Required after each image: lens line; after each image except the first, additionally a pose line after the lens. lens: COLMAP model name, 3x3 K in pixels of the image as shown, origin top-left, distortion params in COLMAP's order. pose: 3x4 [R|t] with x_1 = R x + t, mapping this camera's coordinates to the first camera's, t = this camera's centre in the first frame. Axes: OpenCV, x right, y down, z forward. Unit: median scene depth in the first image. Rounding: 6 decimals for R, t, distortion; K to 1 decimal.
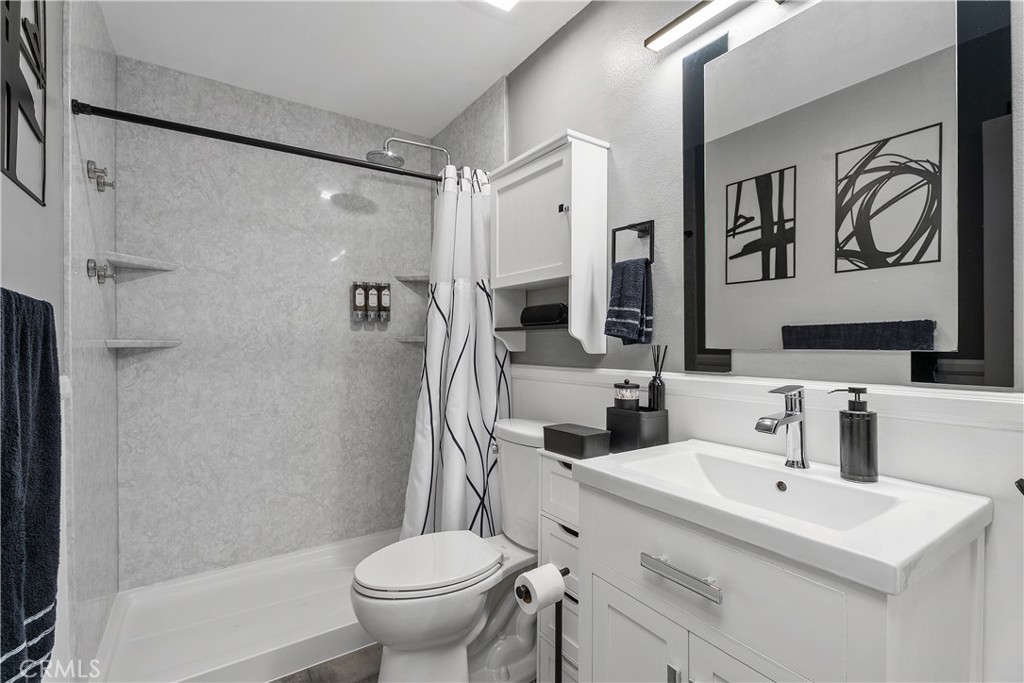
lens RADIAL K [[459.3, 0, 508.4], [0, 459.3, 341.4], [0, 0, 1]] dist [-0.005795, 0.001629]
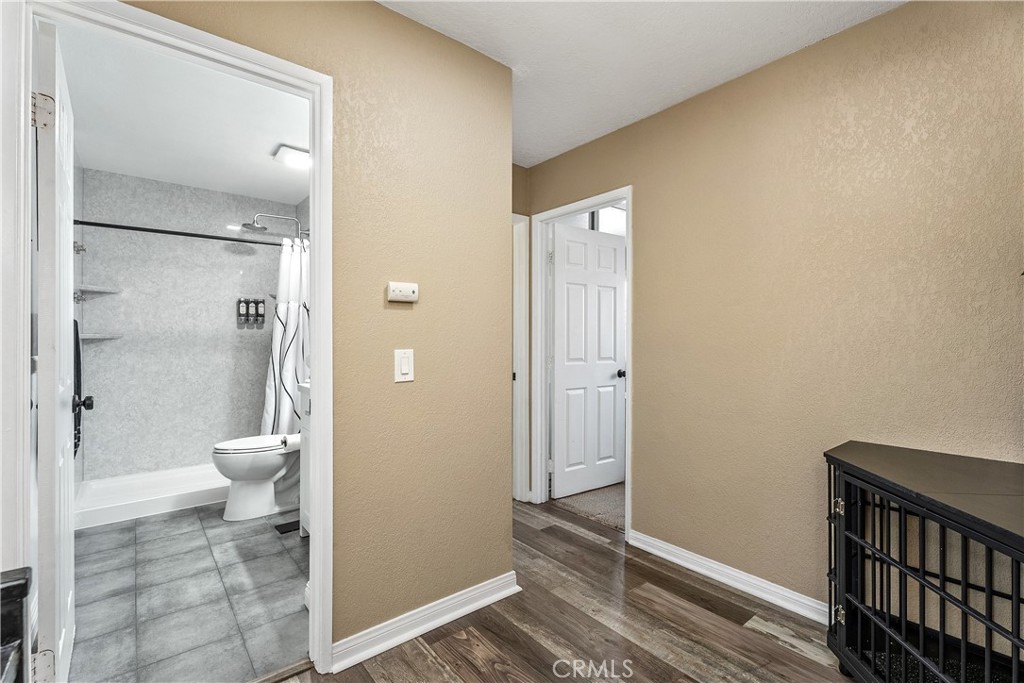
lens RADIAL K [[459.3, 0, 513.1], [0, 459.3, 338.6], [0, 0, 1]] dist [-0.005795, 0.001629]
pose [[0.994459, 0.004124, 0.105045, 0.493254], [-0.004102, 0.999991, -0.000423, 0.006717], [-0.105046, -0.000011, 0.994467, -0.759800]]
